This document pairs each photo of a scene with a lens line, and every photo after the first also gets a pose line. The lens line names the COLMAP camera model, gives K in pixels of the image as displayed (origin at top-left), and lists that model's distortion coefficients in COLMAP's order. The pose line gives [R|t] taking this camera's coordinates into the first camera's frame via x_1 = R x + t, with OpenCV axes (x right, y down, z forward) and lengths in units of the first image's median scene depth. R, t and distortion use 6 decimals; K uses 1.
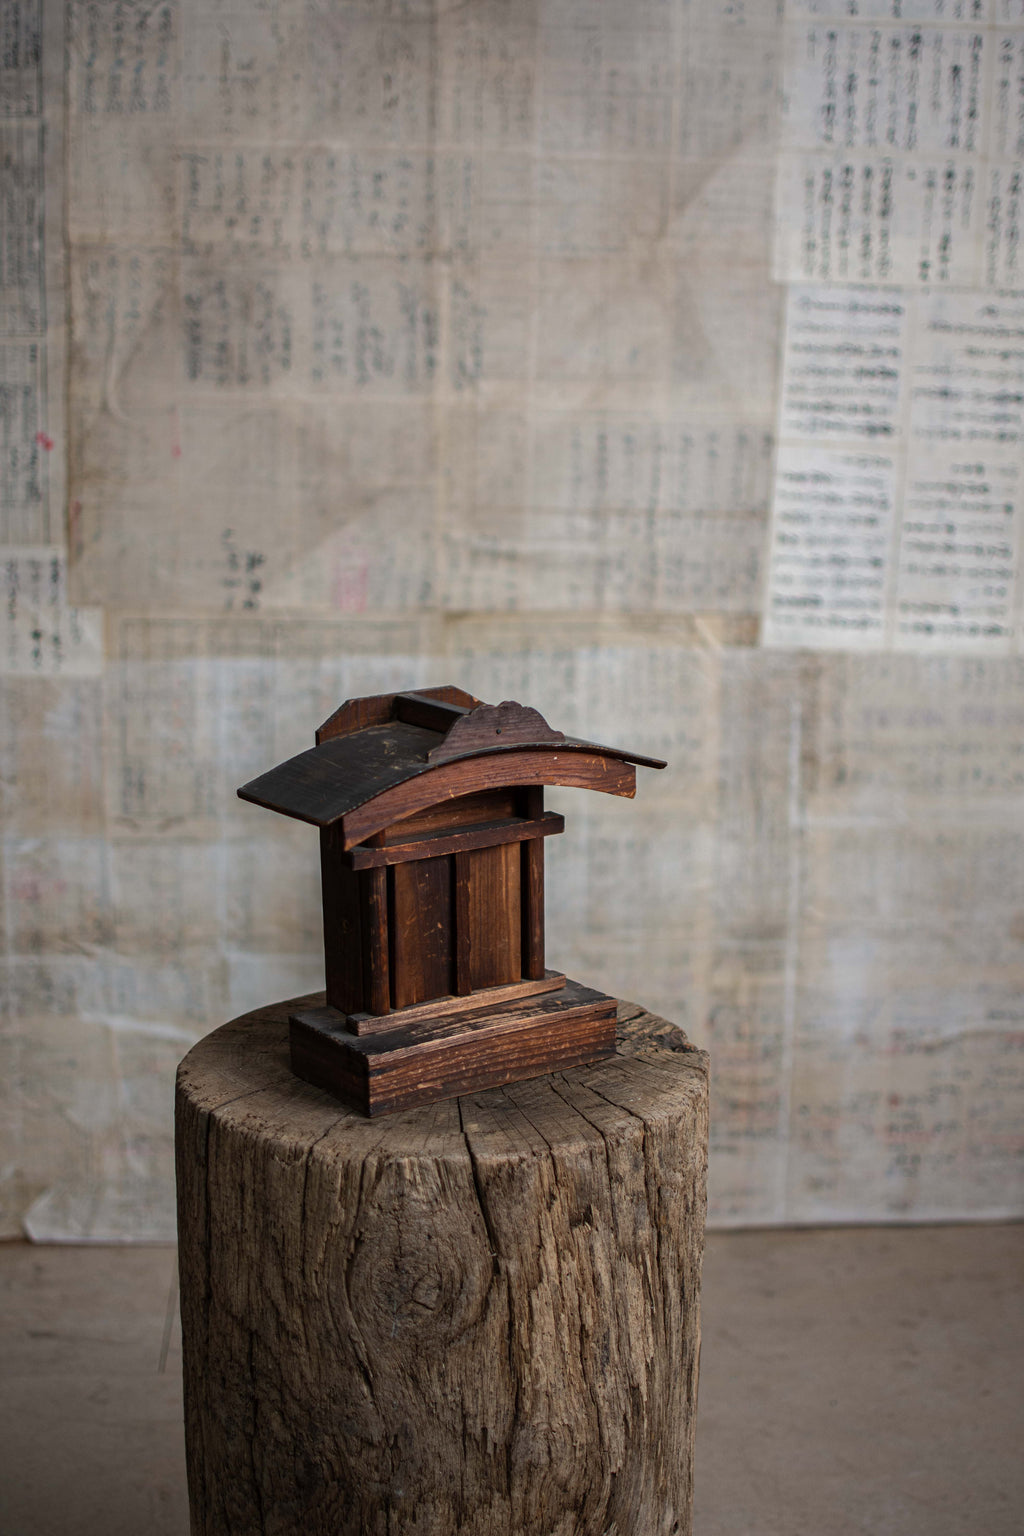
lens RADIAL K [[2371.0, 0, 504.7], [0, 2371.0, 798.4], [0, 0, 1]] dist [-0.052132, -0.083635]
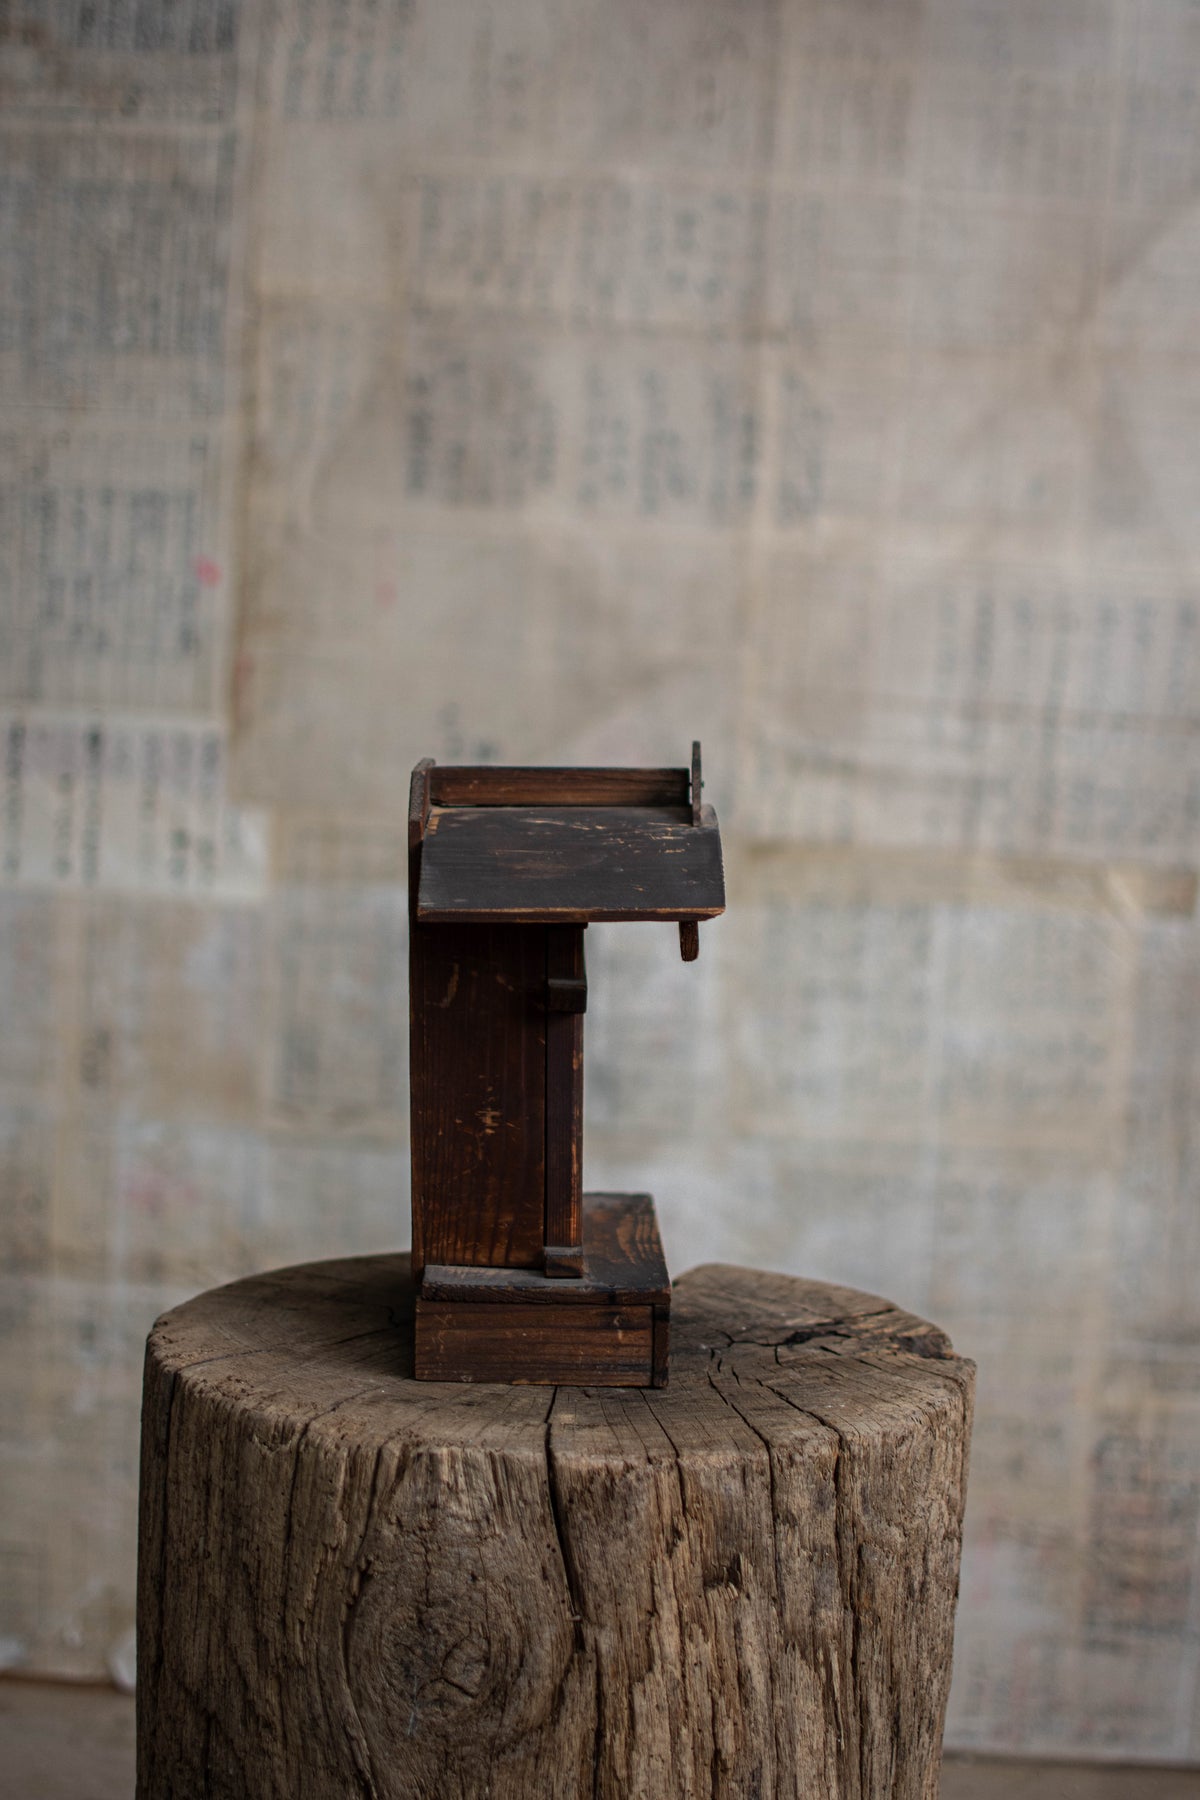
lens RADIAL K [[3018.3, 0, 515.5], [0, 3018.3, 1155.2], [0, 0, 1]] dist [-0.144310, 0.267557]
pose [[0.985966, 0.068237, -0.152363, 0.089098], [-0.075133, 0.996373, -0.039960, 0.099911], [0.149084, 0.050847, 0.987516, 0.196962]]
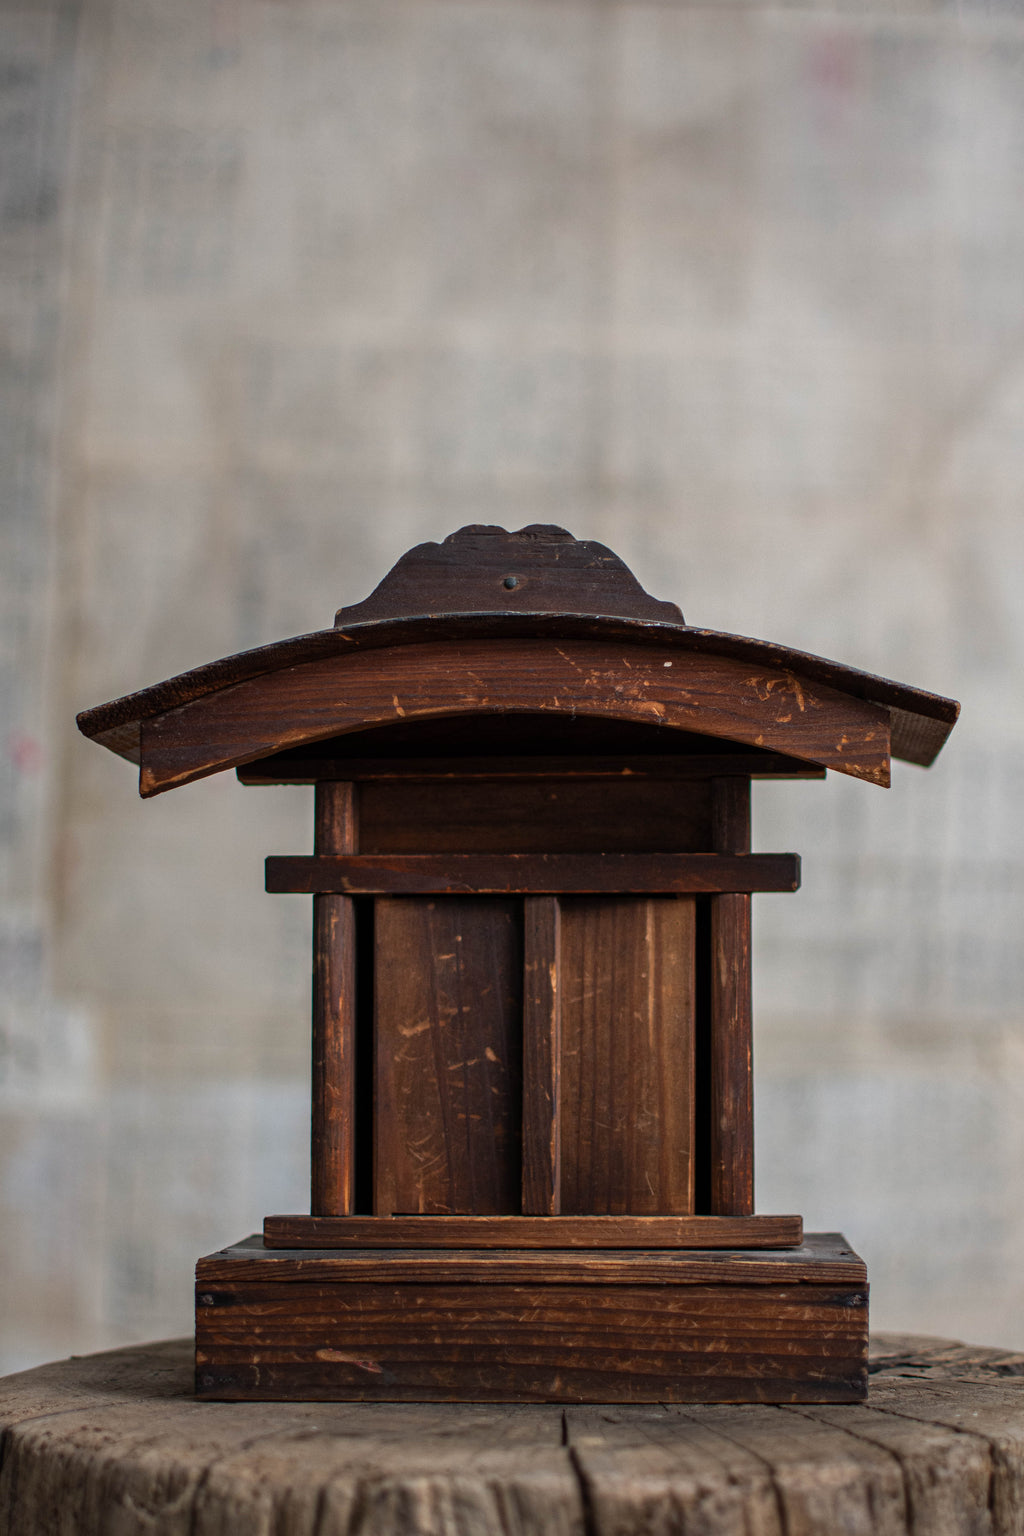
lens RADIAL K [[2666.0, 0, 638.7], [0, 2666.0, 873.7], [0, 0, 1]] dist [-0.145497, 0.004851]
pose [[0.999476, 0.002199, -0.032296, 0.010148], [-0.011482, 0.956904, -0.290176, 0.175218], [0.030266, 0.290395, 0.956428, 0.503156]]
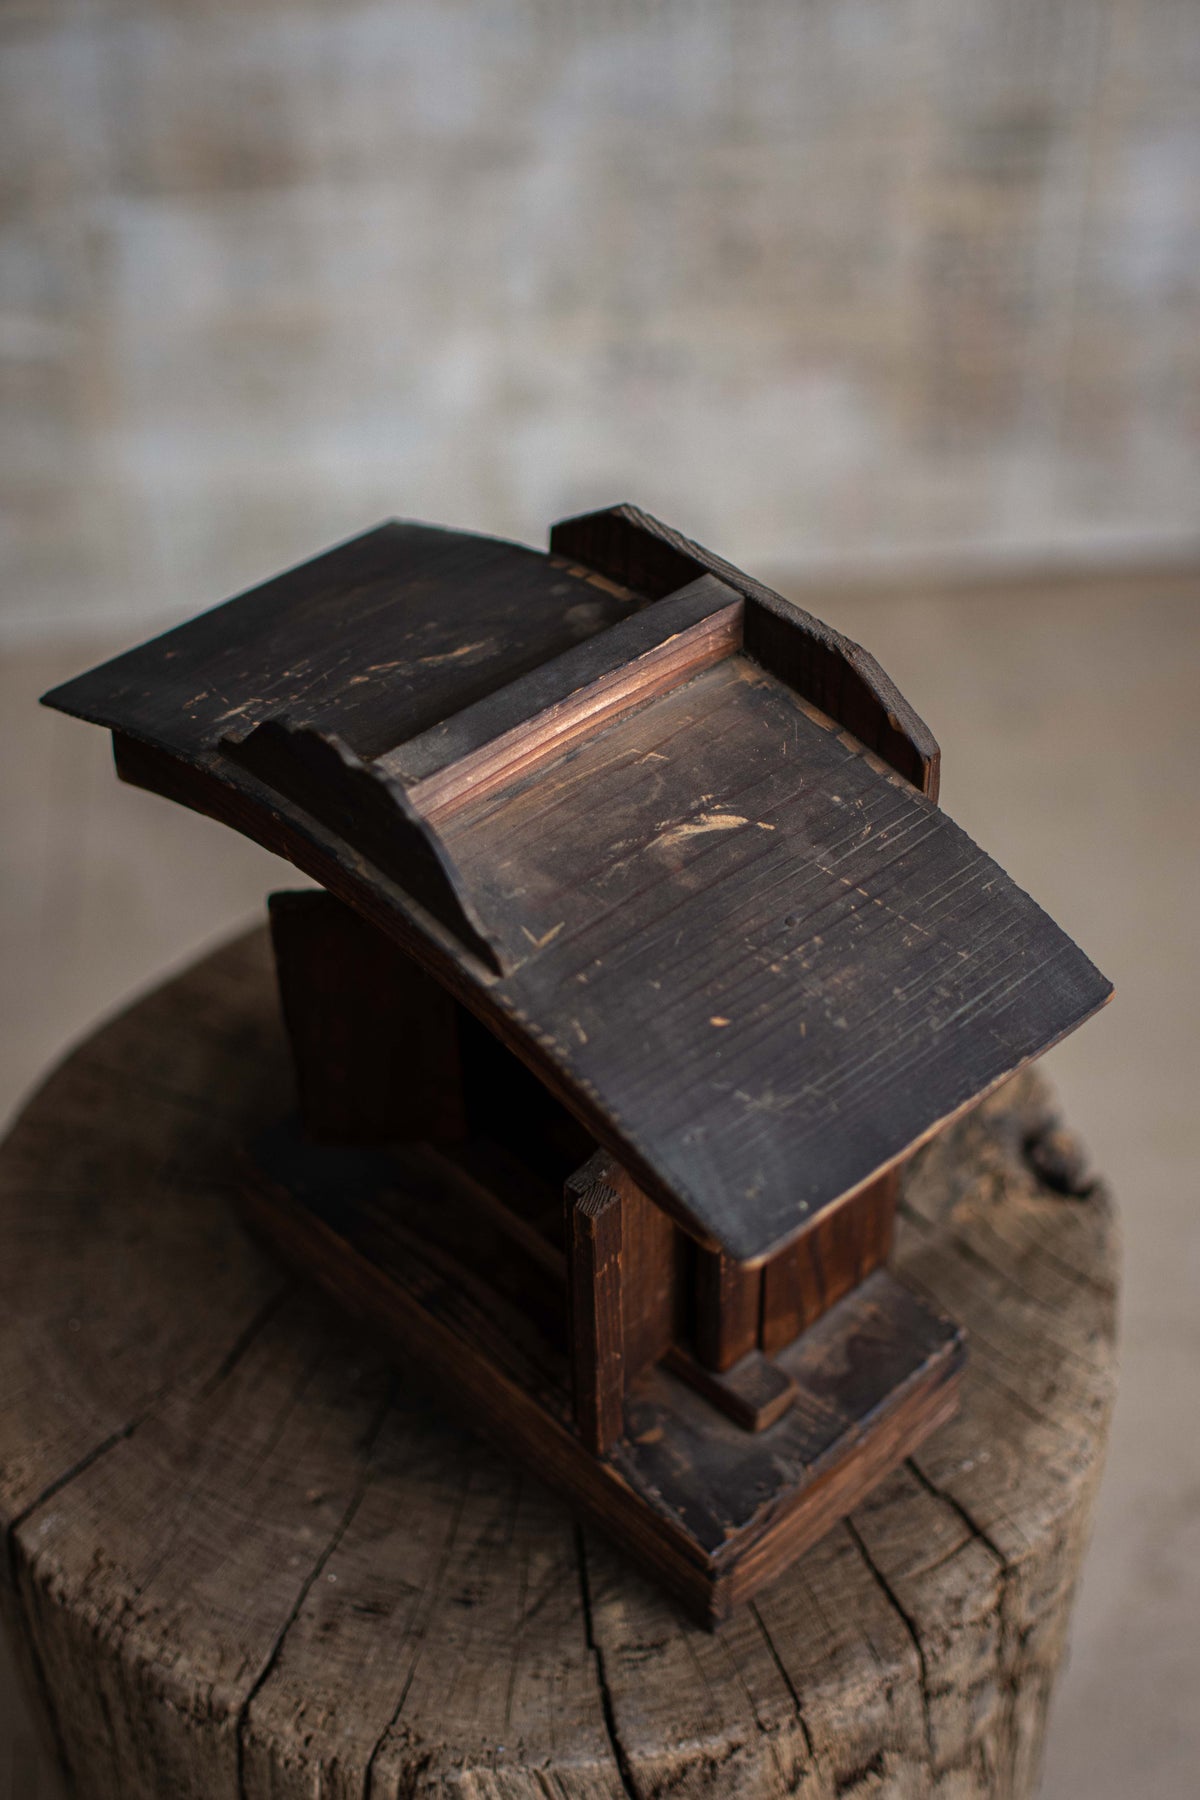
lens RADIAL K [[2763.6, 0, 600.0], [0, 2763.6, 900.0], [0, 0, 1]] dist [-0.123871, -0.101826]
pose [[0.999278, -0.036717, 0.009762, -0.015699], [0.026924, 0.865663, 0.499902, -0.219976], [-0.026805, -0.499278, 0.866027, 0.618179]]
